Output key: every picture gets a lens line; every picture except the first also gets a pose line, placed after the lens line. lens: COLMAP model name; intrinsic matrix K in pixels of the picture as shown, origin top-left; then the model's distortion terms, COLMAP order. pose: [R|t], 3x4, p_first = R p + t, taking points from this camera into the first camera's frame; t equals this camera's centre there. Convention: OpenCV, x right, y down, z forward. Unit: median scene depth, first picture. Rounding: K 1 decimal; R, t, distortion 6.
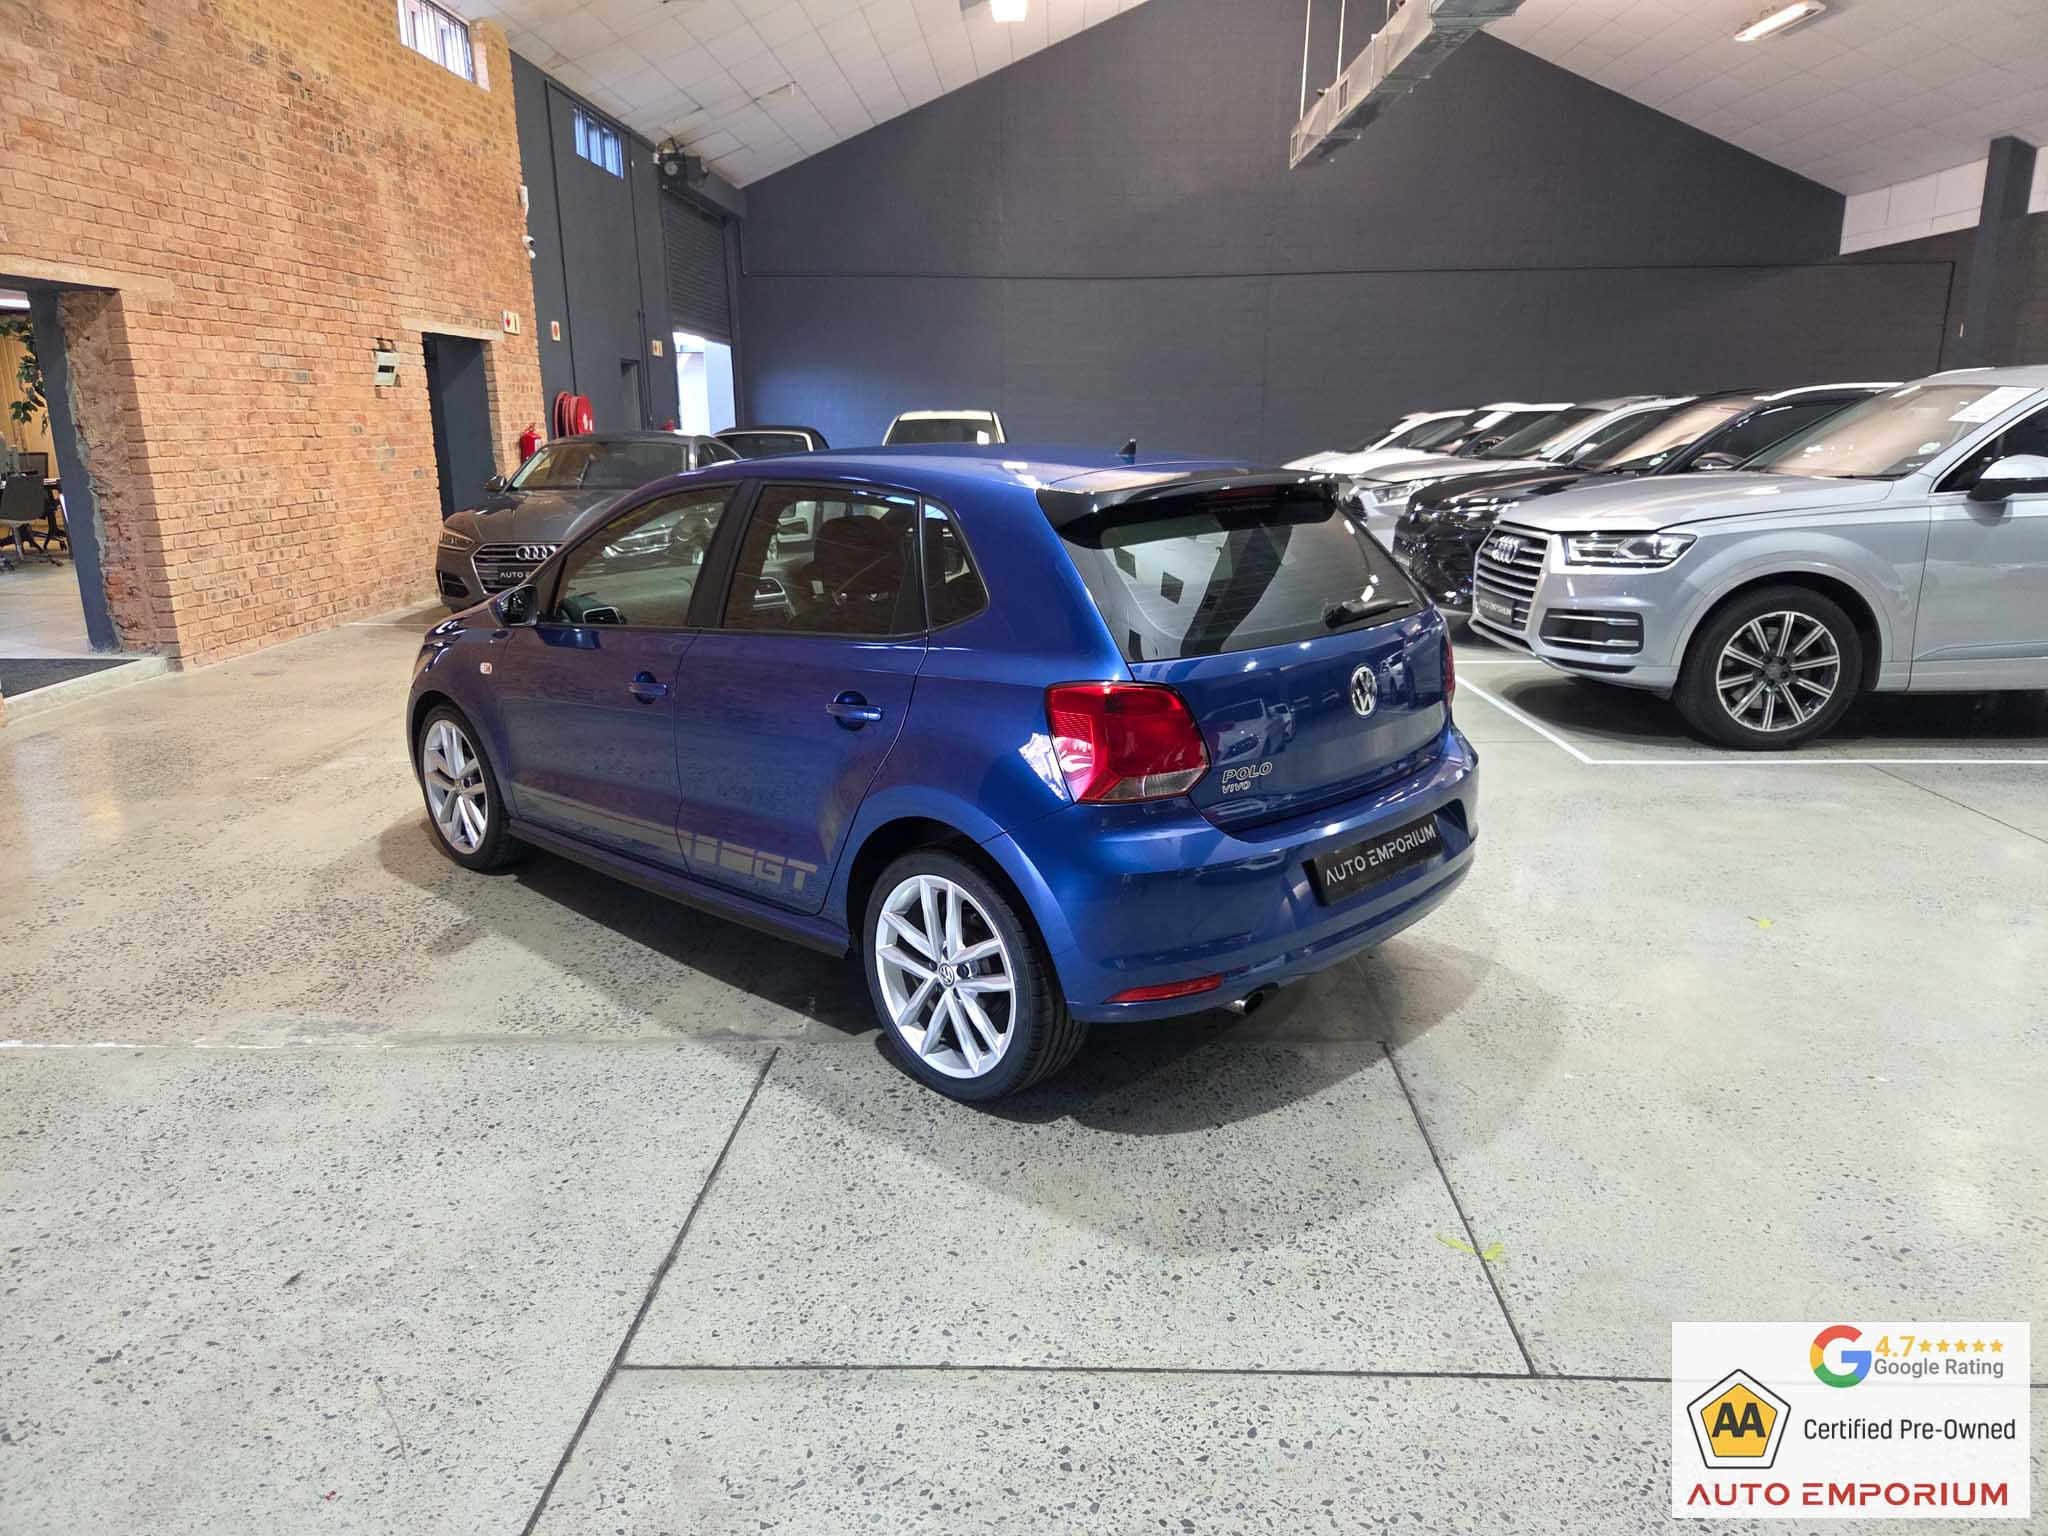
lens RADIAL K [[1380.6, 0, 1033.0], [0, 1380.6, 778.8], [0, 0, 1]] dist [0.053286, -0.048284]
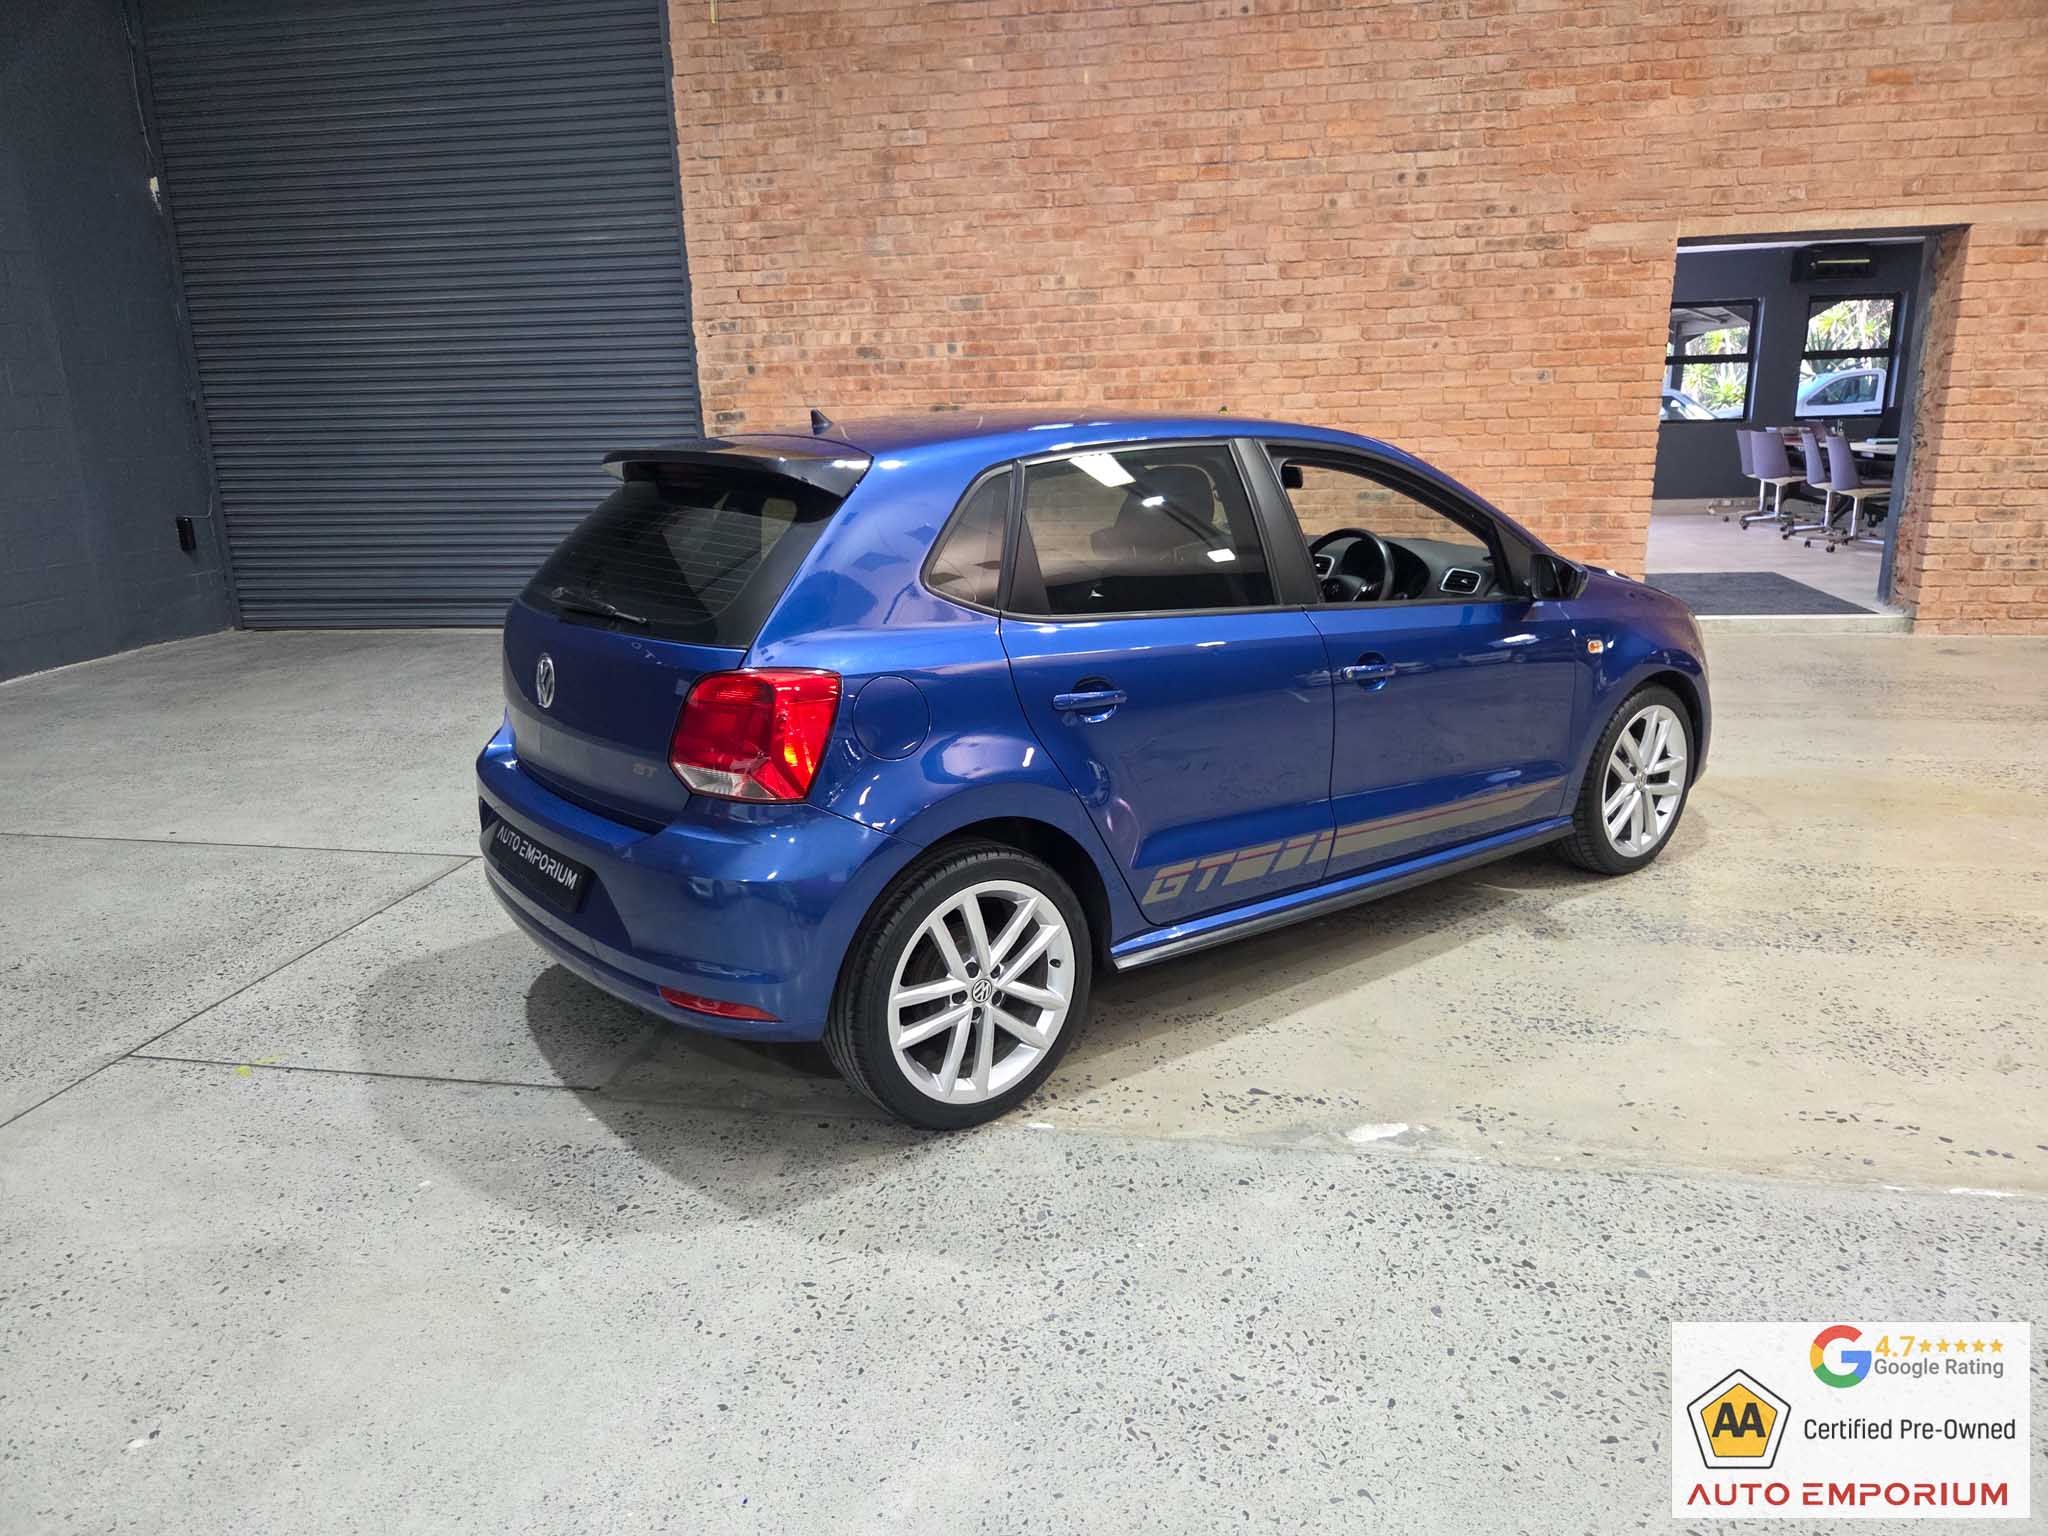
lens RADIAL K [[1369.1, 0, 1016.0], [0, 1369.1, 797.7], [0, 0, 1]] dist [0.050169, -0.045915]
pose [[-0.161453, 0.281275, -0.945948, 0.433100], [-0.223166, 0.923288, 0.312627, -0.140614], [0.961317, 0.261578, -0.086297, 0.558581]]
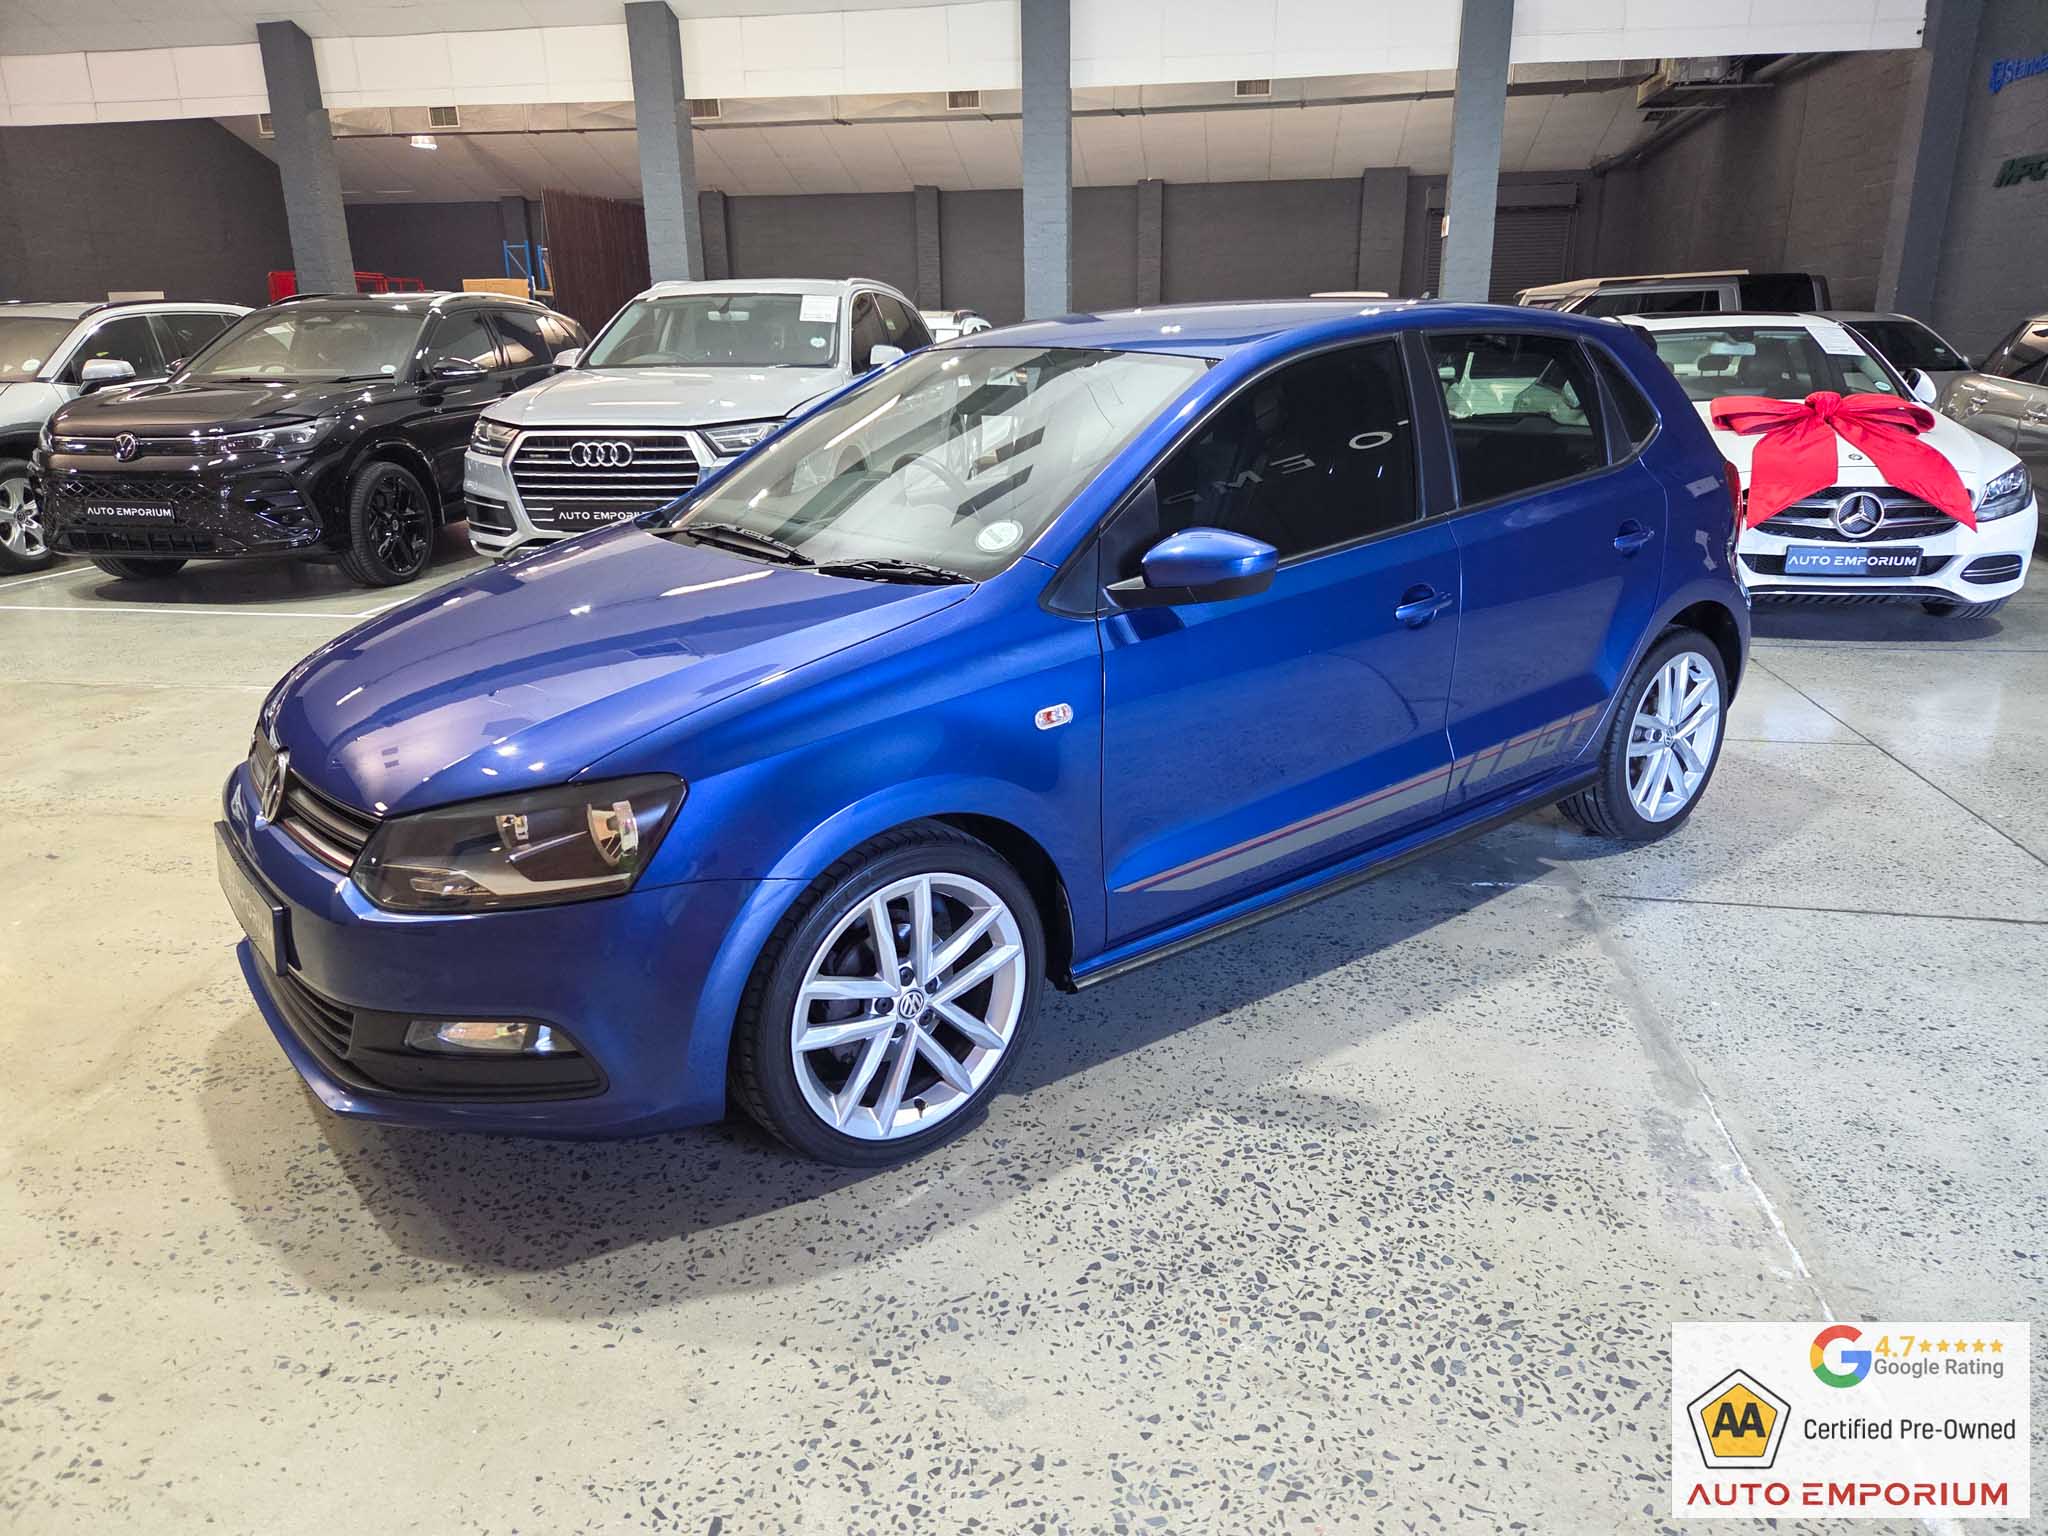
lens RADIAL K [[1374.1, 0, 1027.4], [0, 1374.1, 763.1], [0, 0, 1]] dist [0.057256, -0.049443]
pose [[0.143838, -0.291673, 0.945641, -0.508483], [0.263310, 0.932411, 0.247541, -0.111330], [-0.953928, 0.213391, 0.210917, 0.504287]]
